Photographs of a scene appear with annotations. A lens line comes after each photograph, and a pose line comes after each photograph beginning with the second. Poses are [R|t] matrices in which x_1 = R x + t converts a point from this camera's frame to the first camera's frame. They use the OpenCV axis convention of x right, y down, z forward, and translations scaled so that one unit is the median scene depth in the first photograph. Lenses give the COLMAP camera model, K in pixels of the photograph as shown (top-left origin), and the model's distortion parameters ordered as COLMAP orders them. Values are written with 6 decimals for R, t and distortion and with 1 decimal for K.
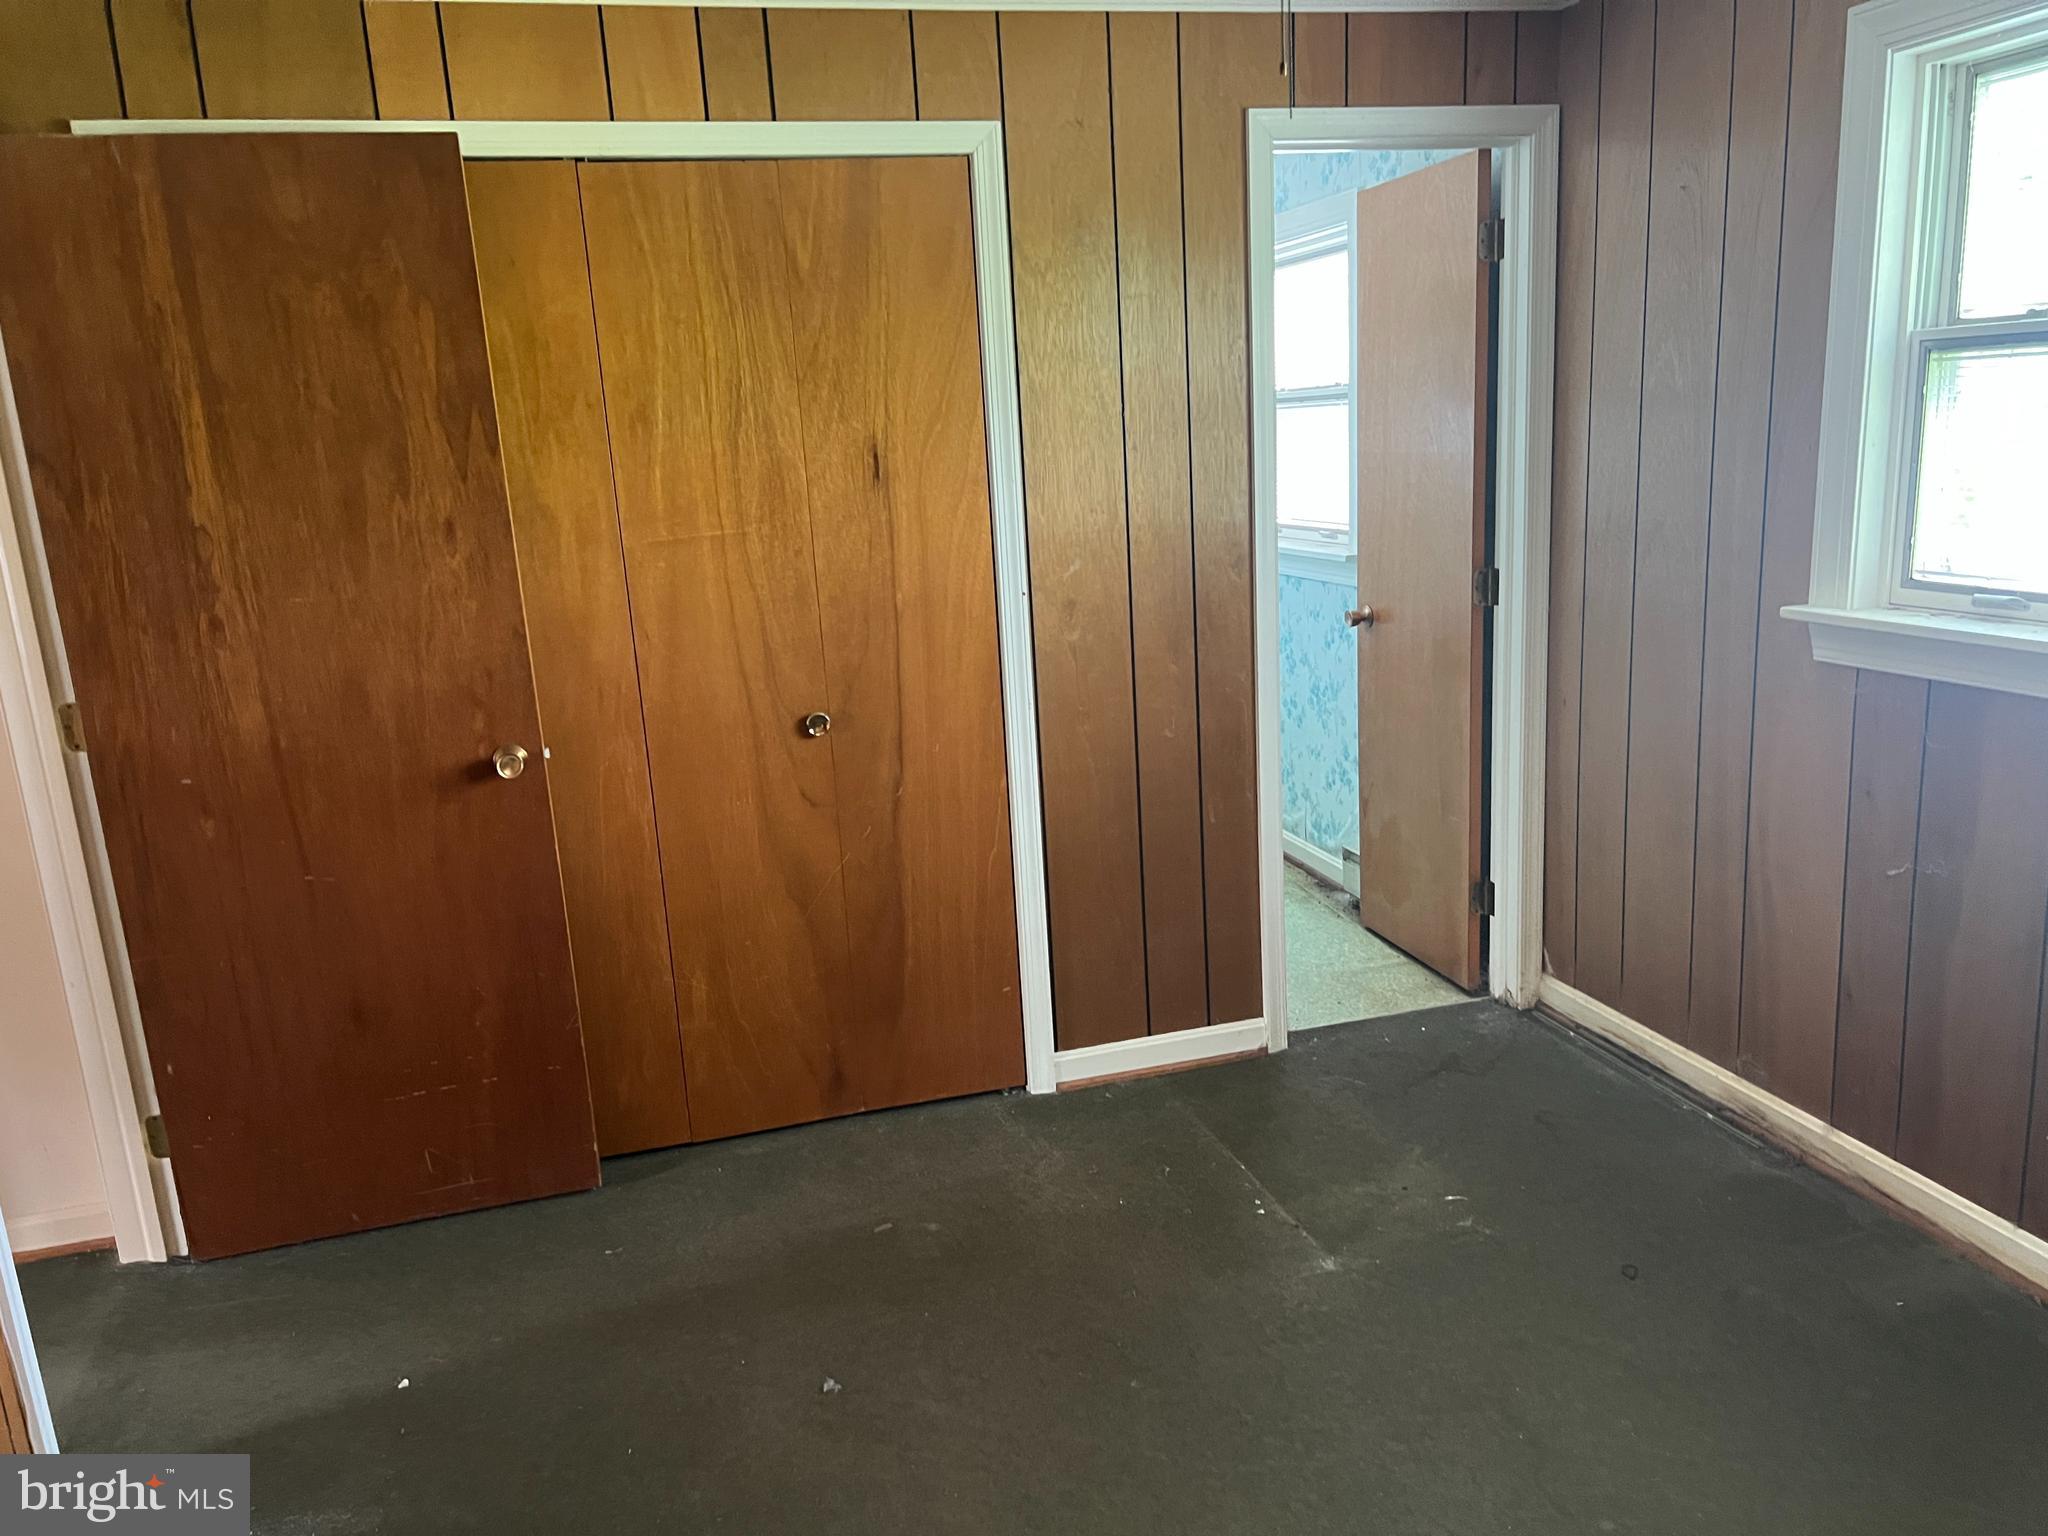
lens RADIAL K [[1489.8, 0, 1024.0], [0, 1489.8, 768.0], [0, 0, 1]] dist [0.004253, 0.001249]
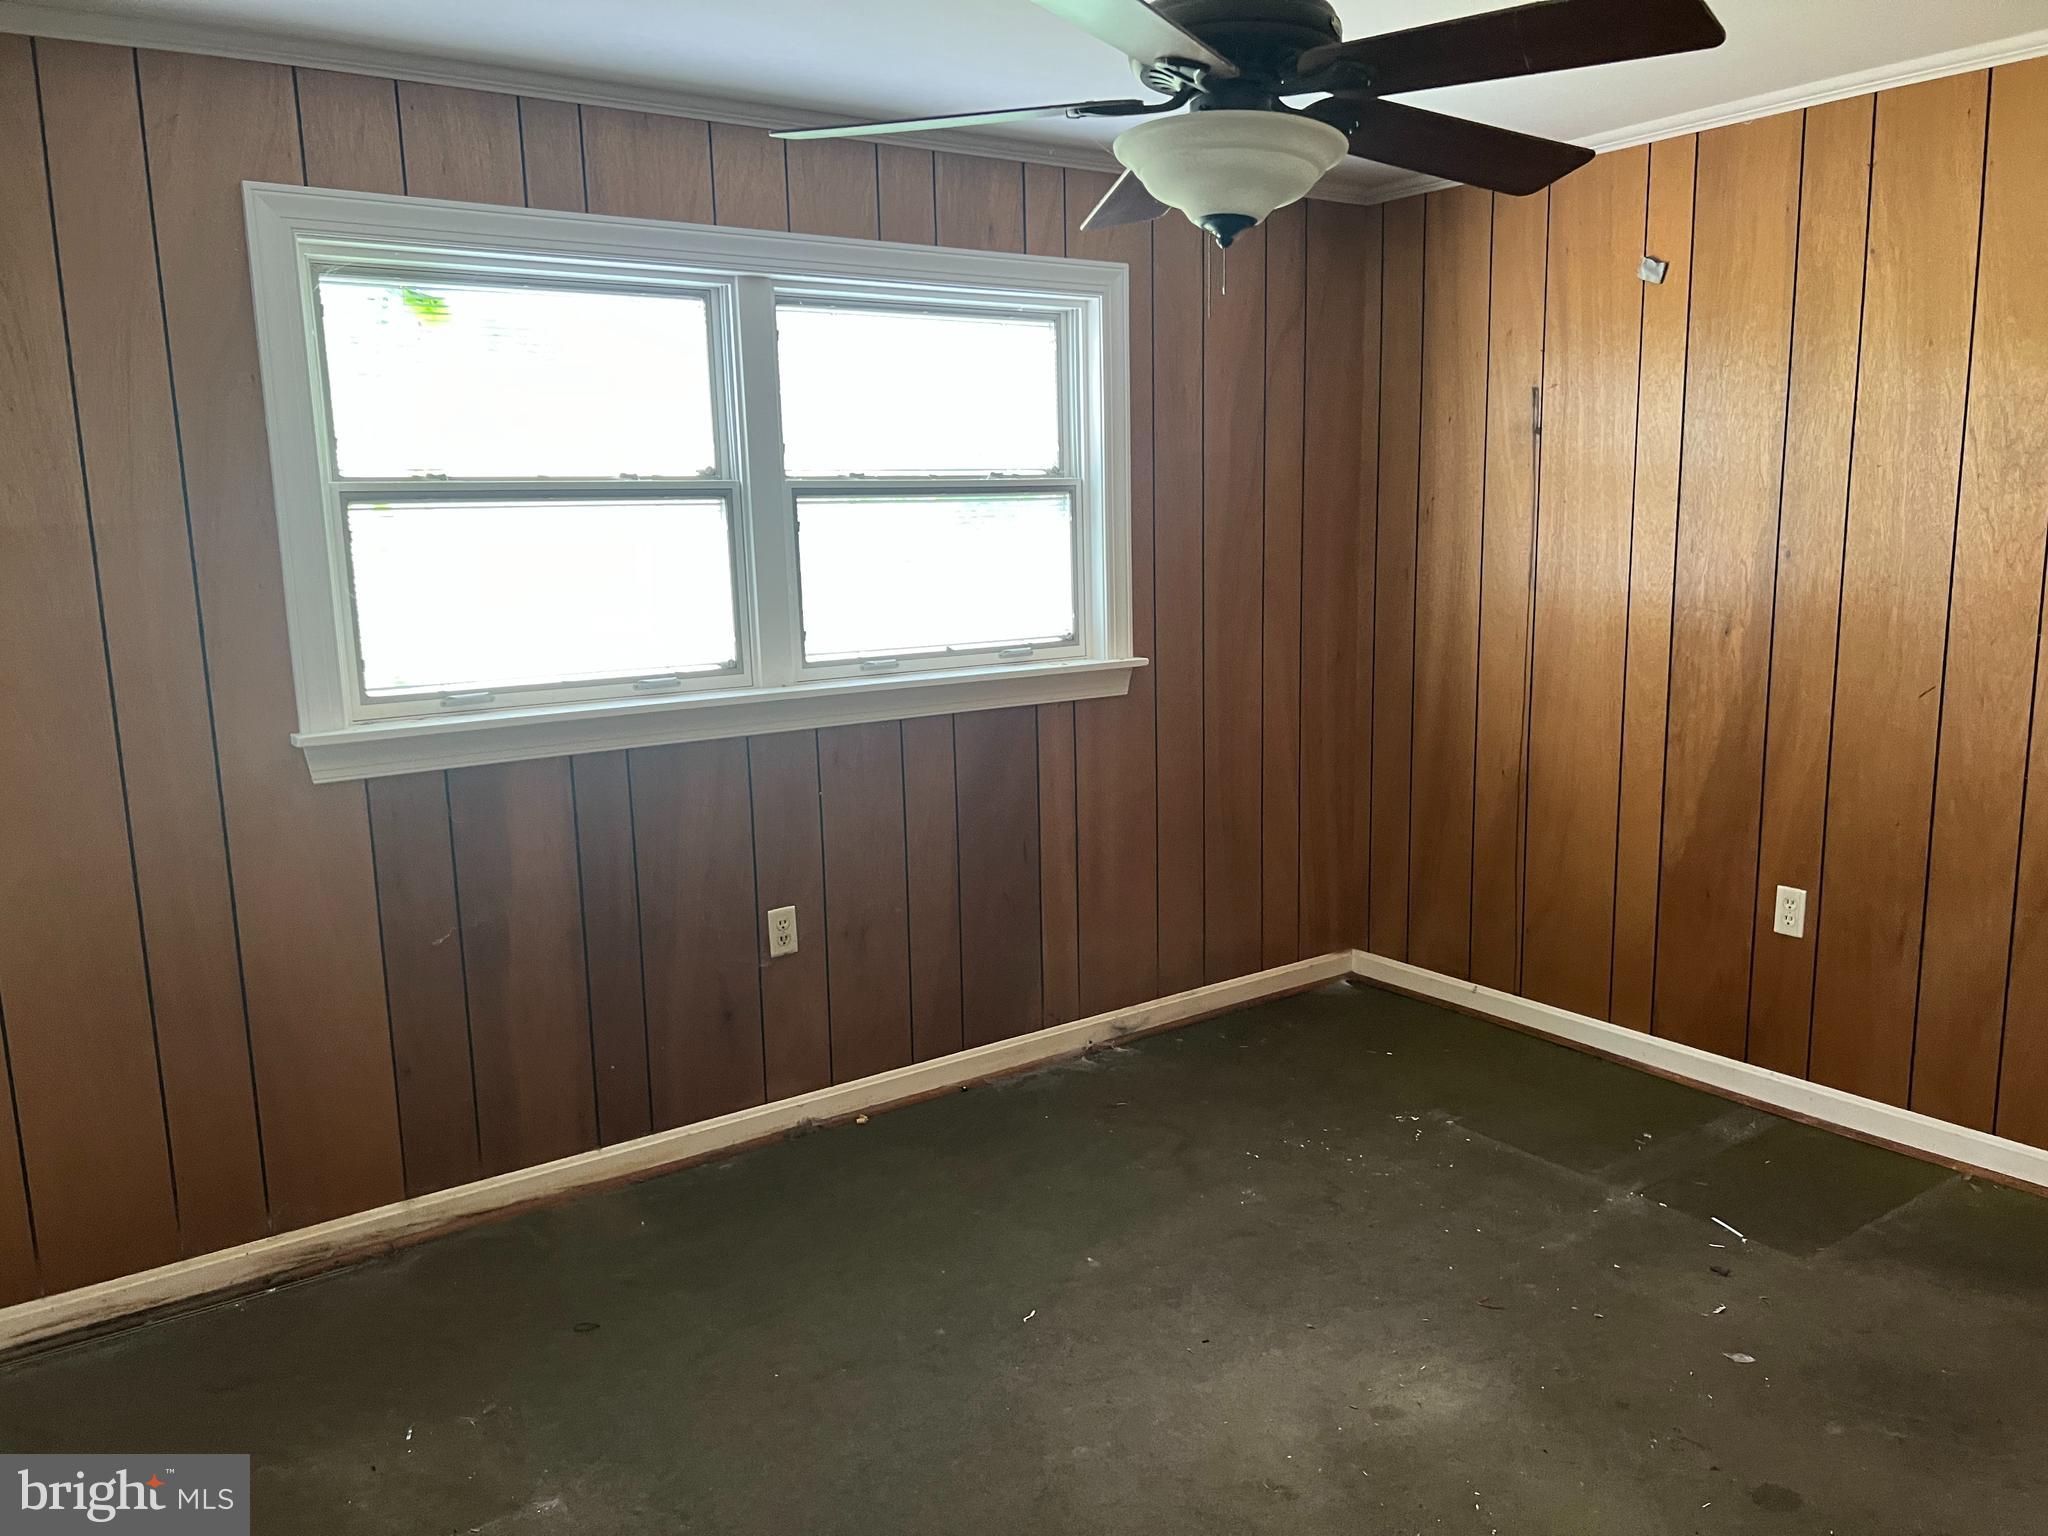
lens RADIAL K [[1489.8, 0, 1024.0], [0, 1489.8, 768.0], [0, 0, 1]] dist [0.004253, 0.001249]
pose [[-0.321526, -0.093319, 0.942291, -0.611974], [0.250315, 0.951355, 0.179629, -0.144916], [-0.913216, 0.293624, -0.282526, 0.828463]]
